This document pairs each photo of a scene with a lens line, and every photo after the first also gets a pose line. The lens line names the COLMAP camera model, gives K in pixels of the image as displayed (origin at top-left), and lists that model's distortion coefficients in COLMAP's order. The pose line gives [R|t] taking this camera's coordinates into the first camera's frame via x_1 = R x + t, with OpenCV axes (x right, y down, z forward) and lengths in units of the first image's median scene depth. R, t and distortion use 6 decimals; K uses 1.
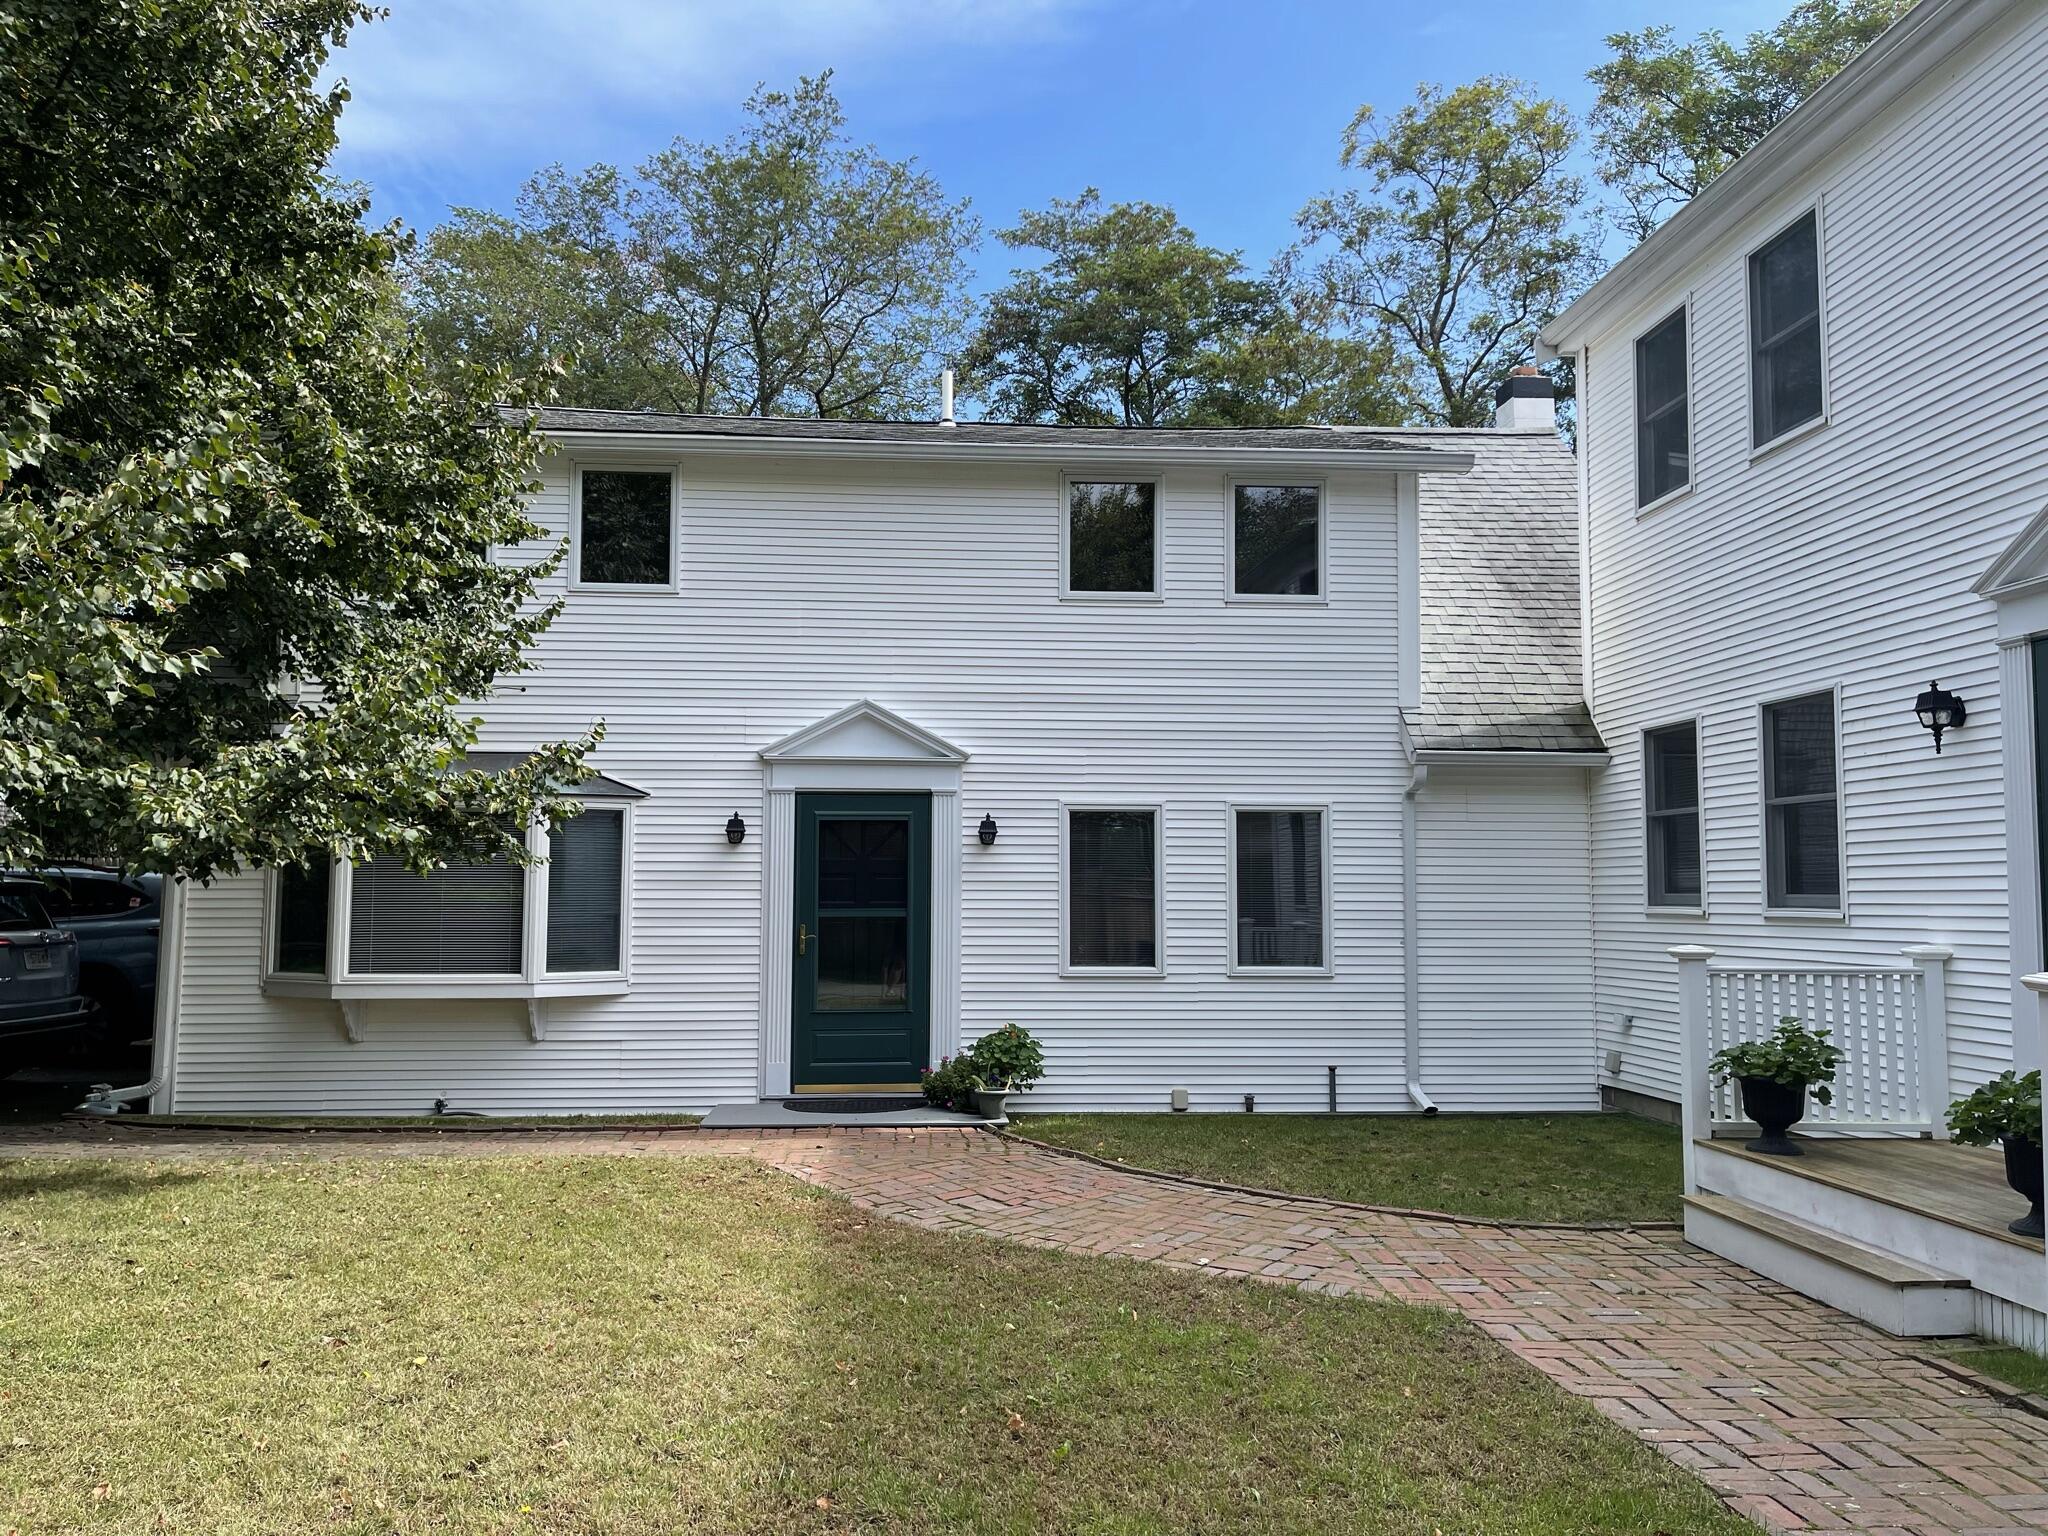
lens RADIAL K [[1538.5, 0, 1015.1], [0, 1538.5, 766.4], [0, 0, 1]] dist [0.041900, -0.038215]
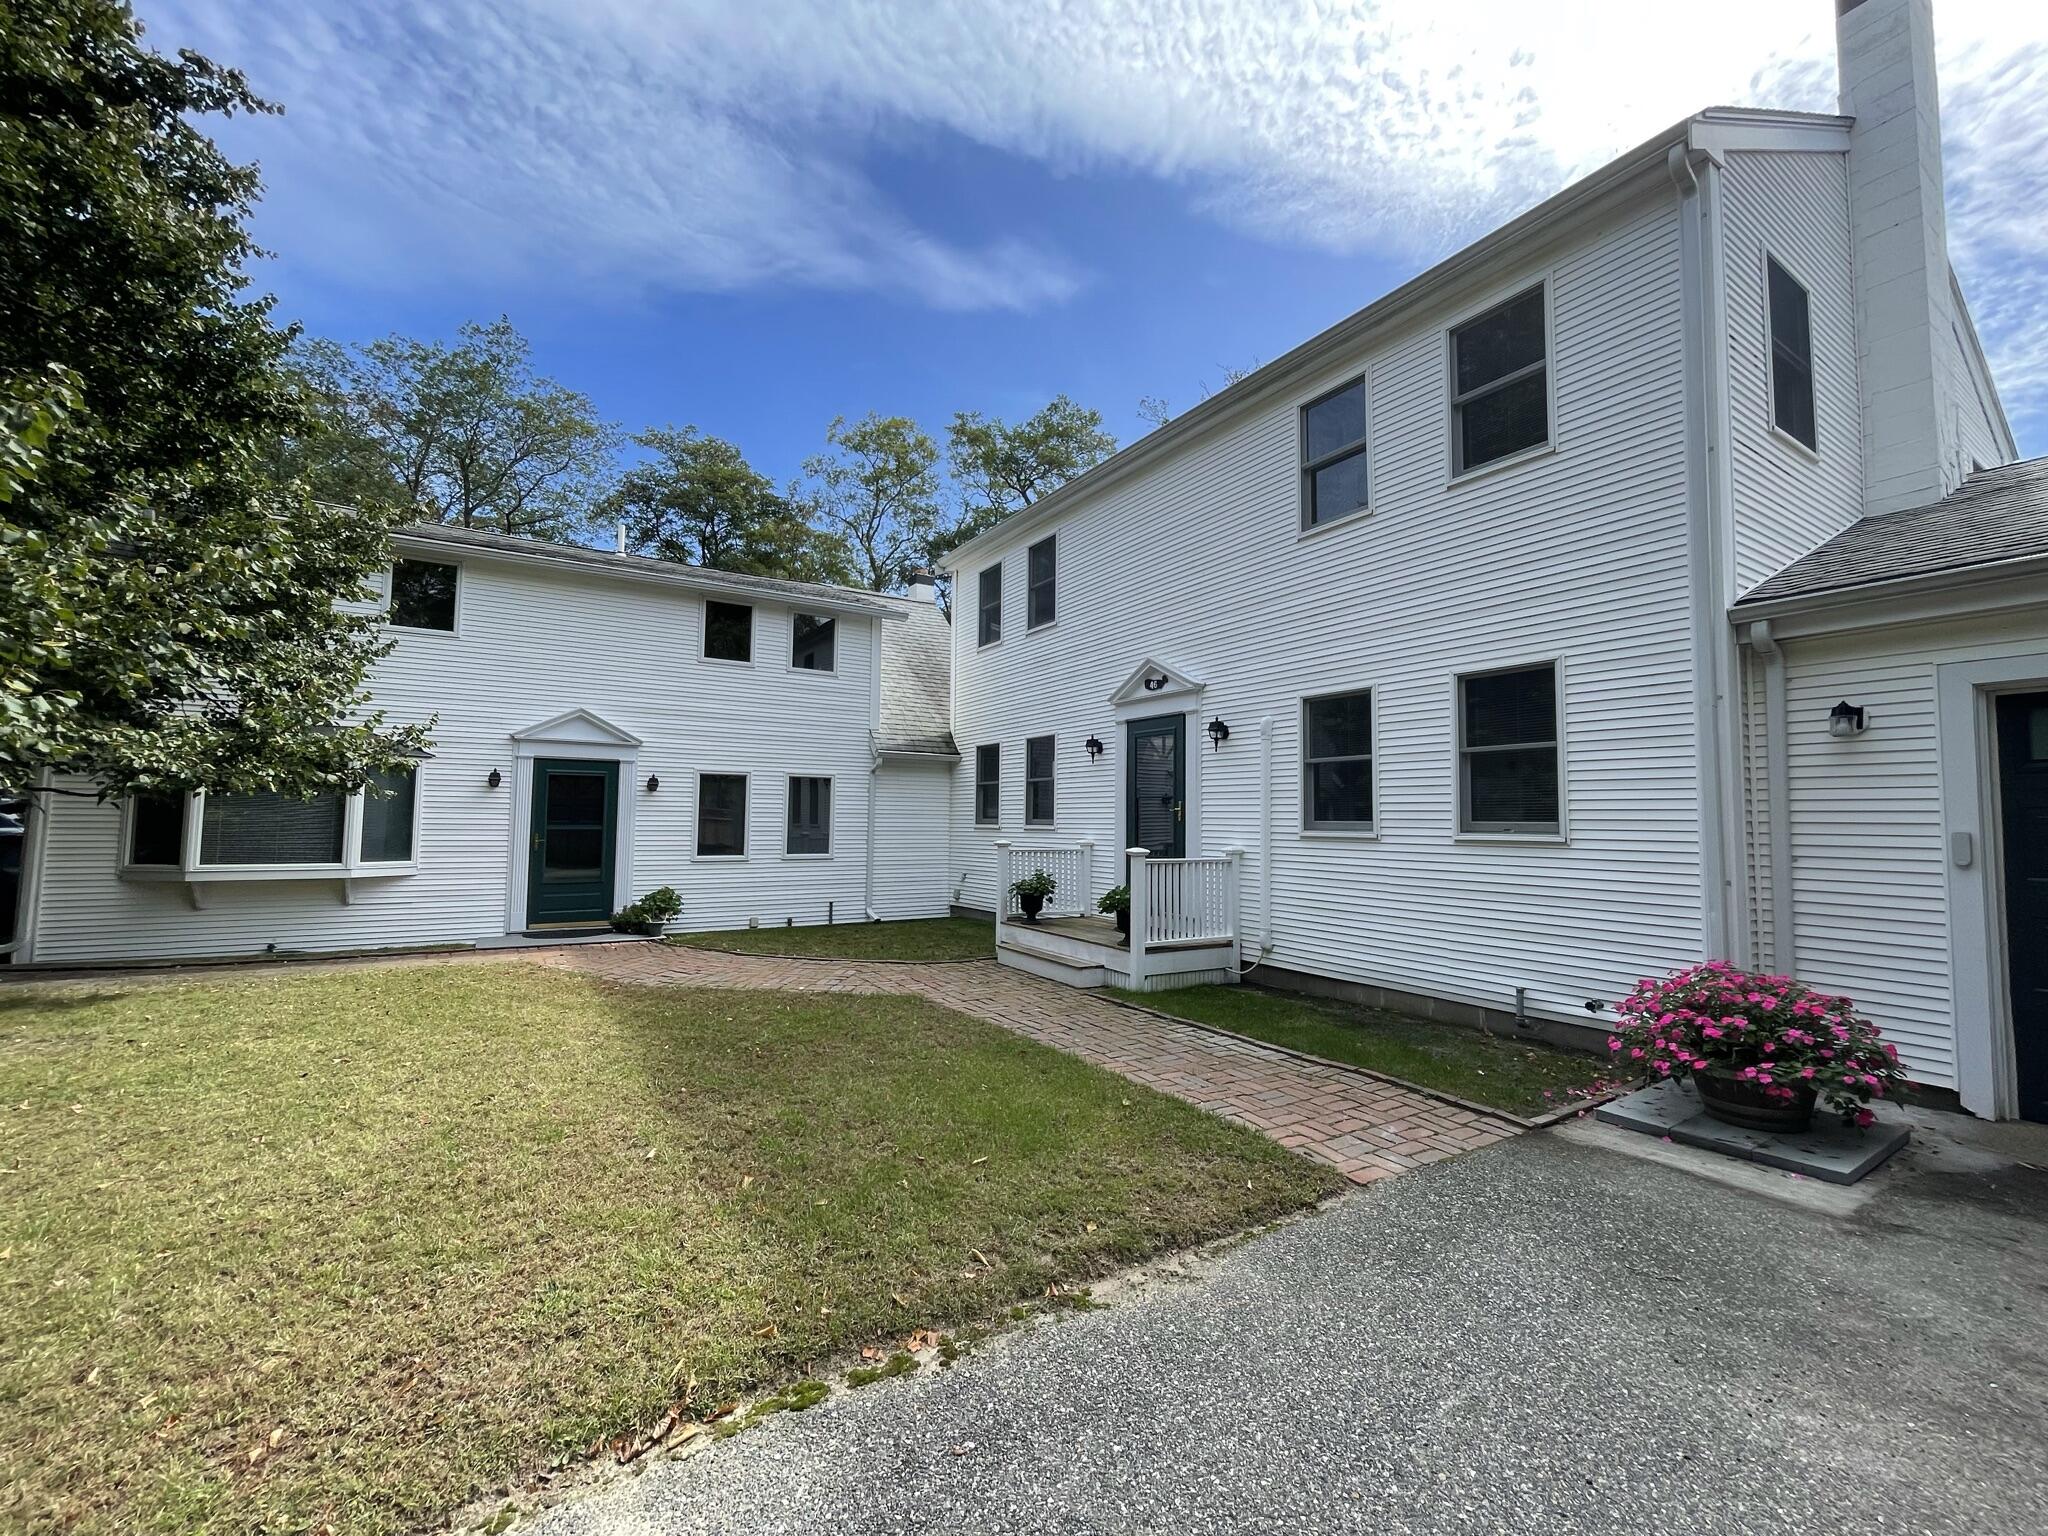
lens RADIAL K [[834.9, 0, 1031.5], [0, 834.9, 754.8], [0, 0, 1]] dist [-0.017650, -0.000262]
pose [[0.877475, 0.042822, 0.477707, -0.099072], [-0.045673, 0.998940, -0.005650, -0.007424], [-0.477443, -0.016861, 0.878501, -0.099677]]
